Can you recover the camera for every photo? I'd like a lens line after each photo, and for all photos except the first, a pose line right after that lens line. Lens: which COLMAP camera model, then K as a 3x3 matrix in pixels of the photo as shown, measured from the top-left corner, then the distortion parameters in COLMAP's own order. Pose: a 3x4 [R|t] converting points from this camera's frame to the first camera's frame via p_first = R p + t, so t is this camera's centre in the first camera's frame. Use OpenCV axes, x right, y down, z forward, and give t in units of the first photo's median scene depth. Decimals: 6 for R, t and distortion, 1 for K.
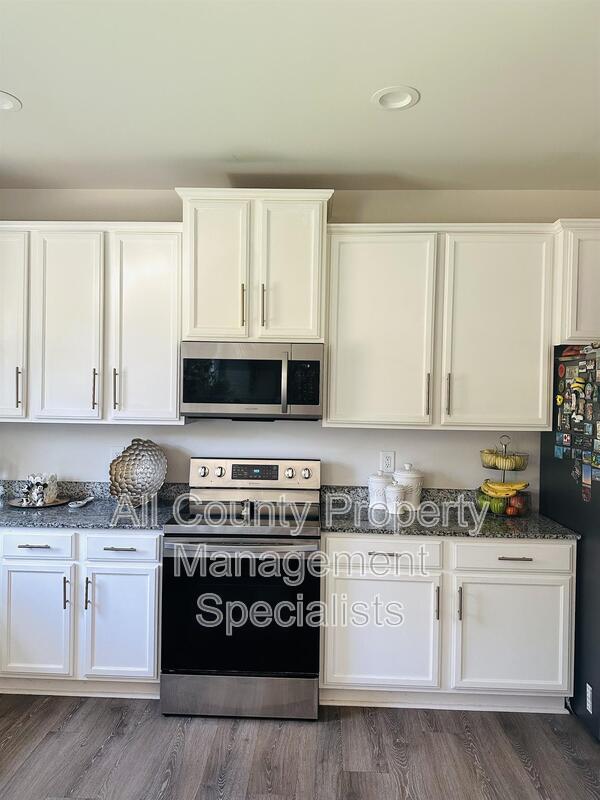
lens RADIAL K [[564.1, 0, 303.8], [0, 564.1, 398.2], [0, 0, 1]] dist [0.060095, -0.069448]
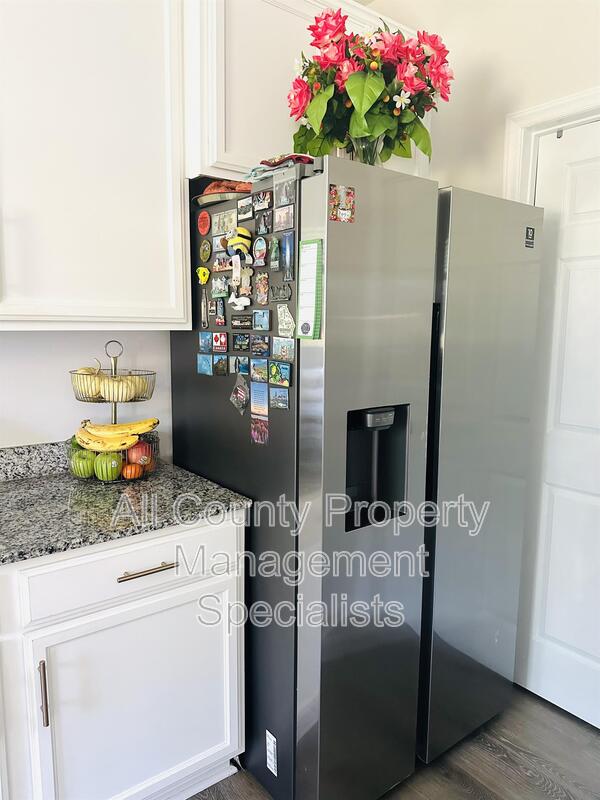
lens RADIAL K [[564.1, 0, 303.8], [0, 564.1, 398.2], [0, 0, 1]] dist [0.060095, -0.069448]
pose [[0.773090, -0.097997, 0.626680, 0.122129], [0.008654, 0.989531, 0.144062, 0.036300], [-0.634237, -0.105950, 0.765844, 0.380911]]
